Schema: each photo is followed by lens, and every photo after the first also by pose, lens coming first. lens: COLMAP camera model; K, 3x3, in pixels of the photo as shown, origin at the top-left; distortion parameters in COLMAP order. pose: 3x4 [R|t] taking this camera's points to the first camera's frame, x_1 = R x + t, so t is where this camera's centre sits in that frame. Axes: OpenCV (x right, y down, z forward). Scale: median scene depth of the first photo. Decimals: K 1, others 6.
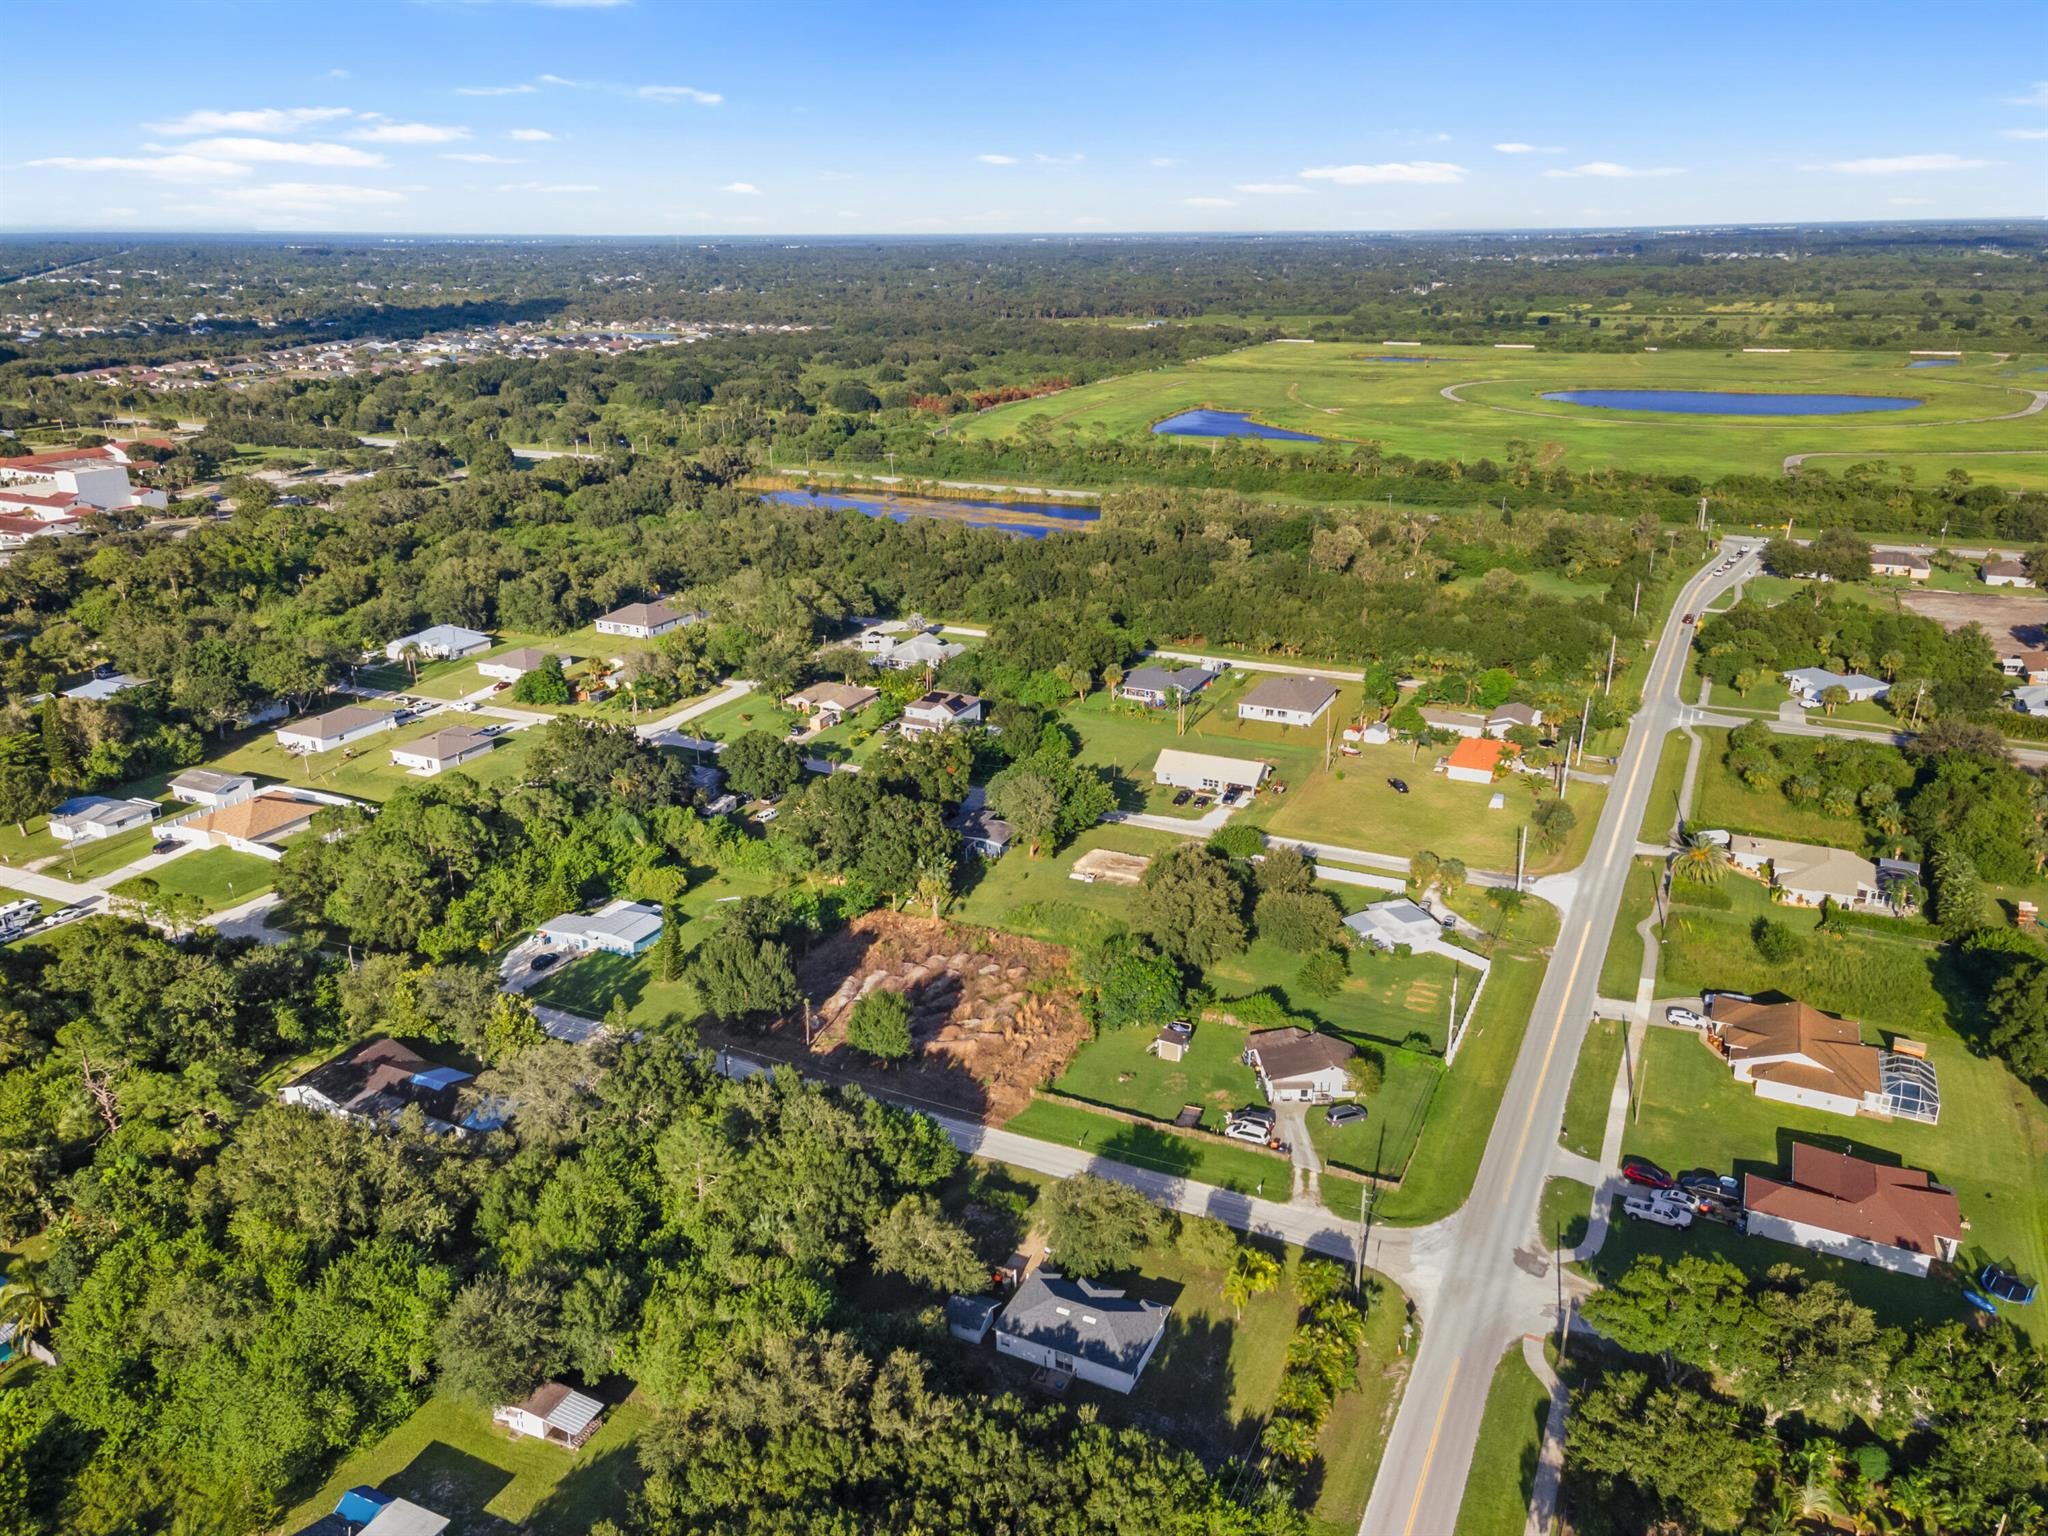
lens RADIAL K [[1499.1, 0, 1032.5], [0, 1499.1, 772.4], [0, 0, 1]] dist [0.048560, -0.000960]
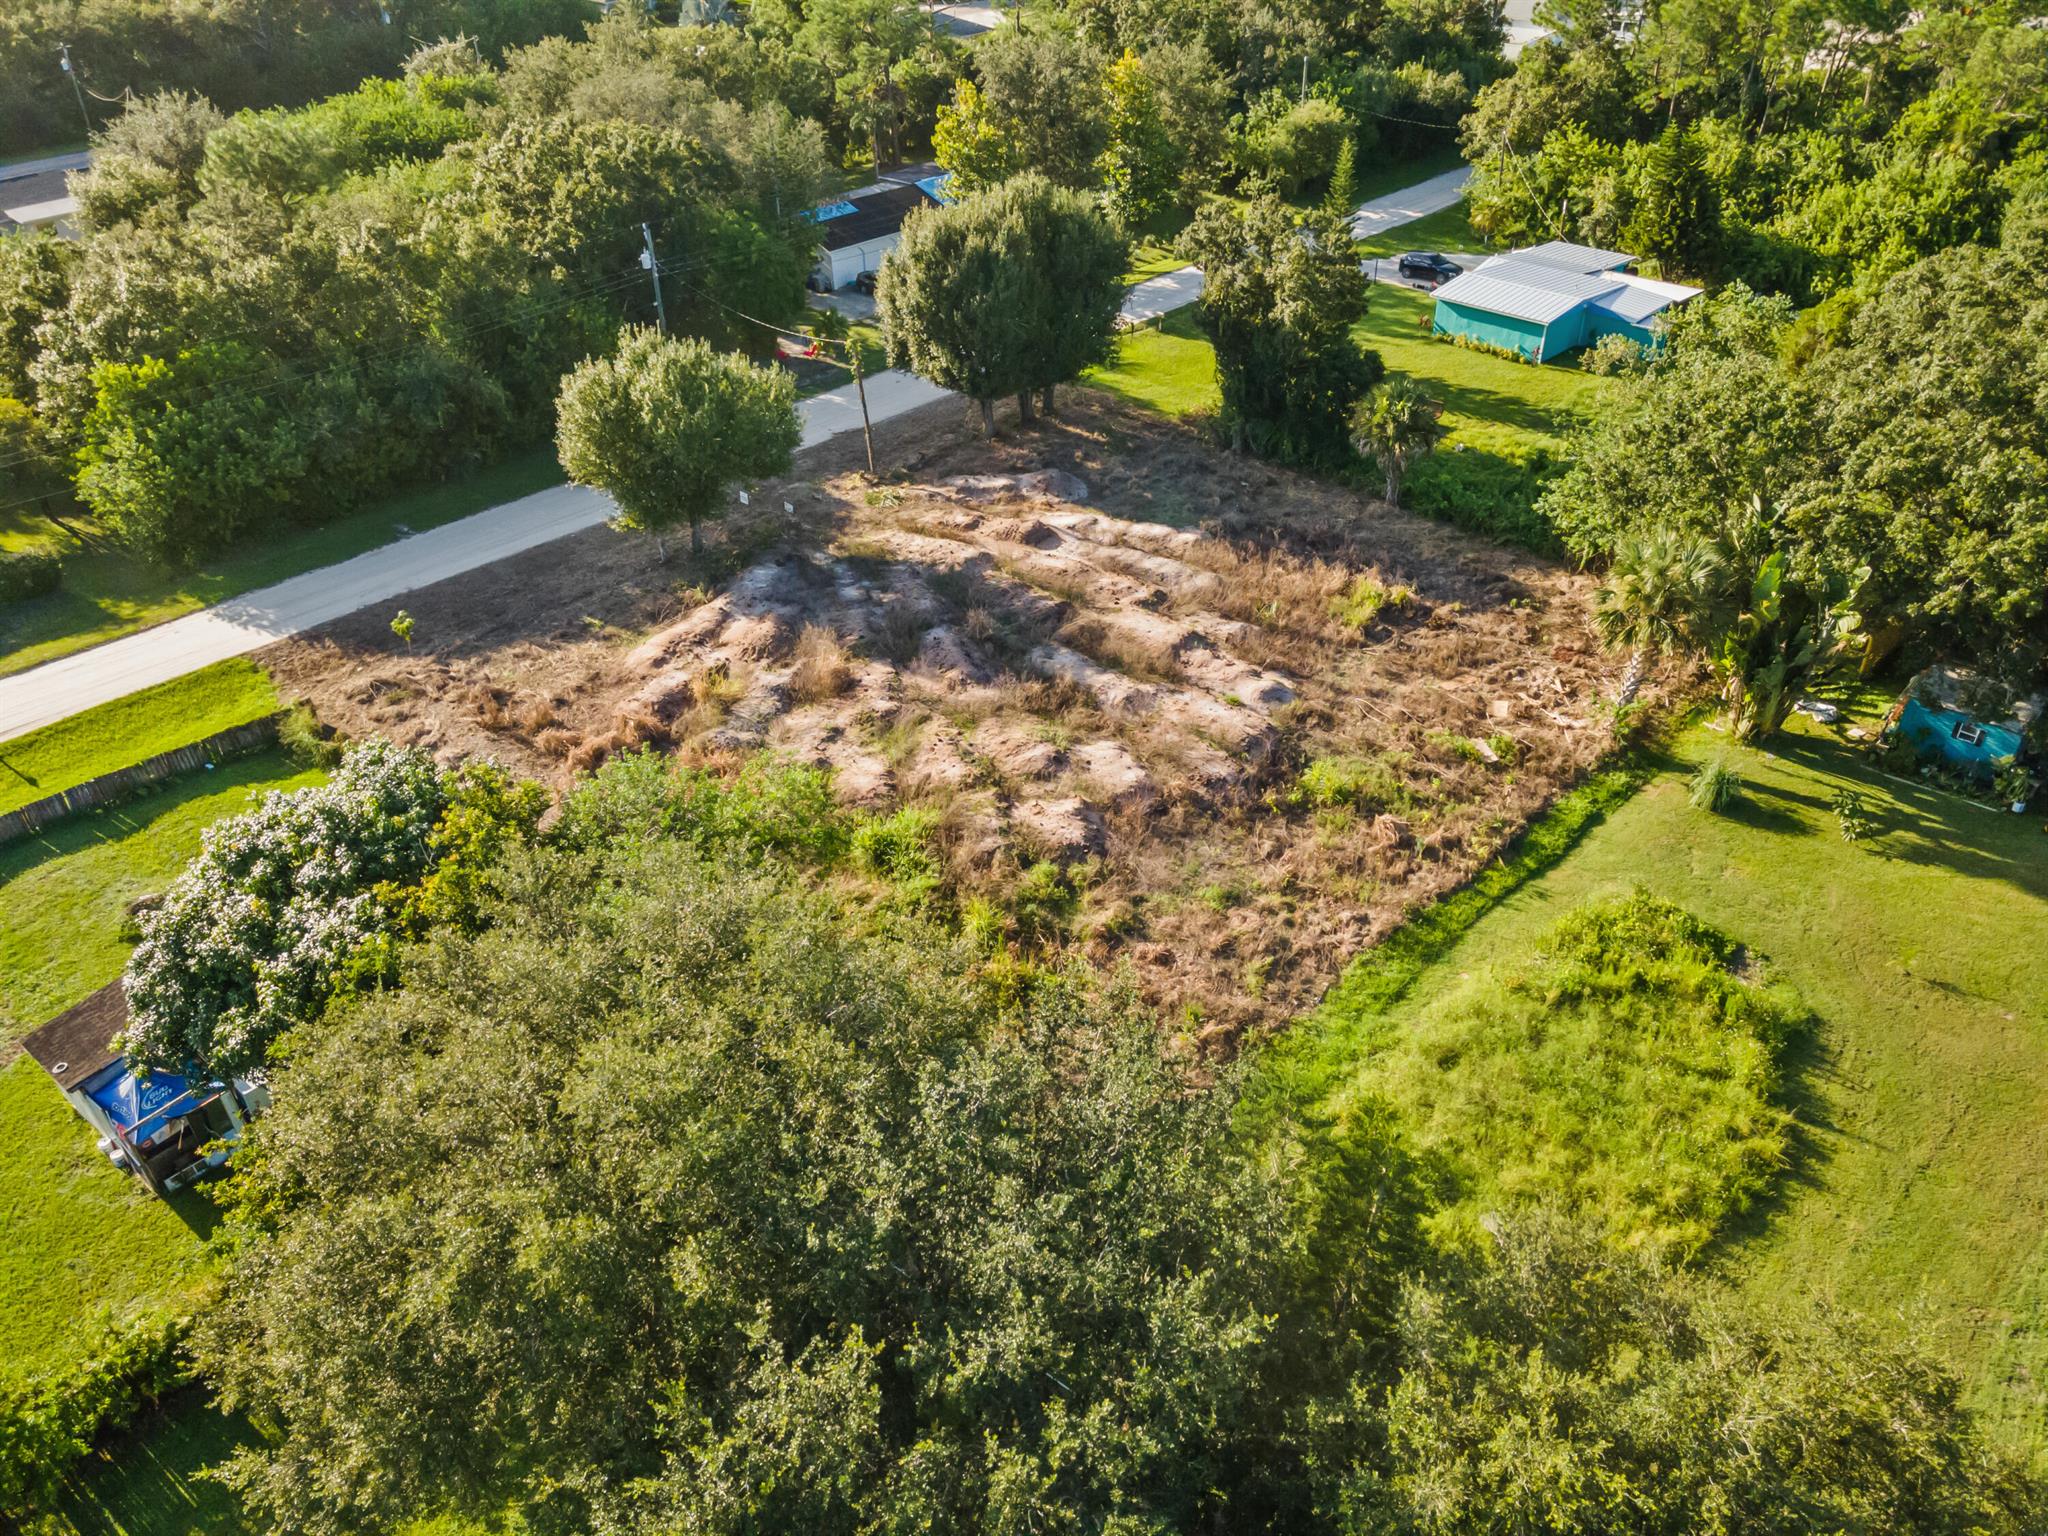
lens RADIAL K [[1499.1, 0, 1032.5], [0, 1499.1, 772.4], [0, 0, 1]] dist [0.048560, -0.000960]
pose [[-0.334593, 0.553878, -0.762408, 0.164849], [-0.297584, 0.705539, 0.643163, -0.031381], [0.894143, 0.442079, -0.071243, 0.933878]]
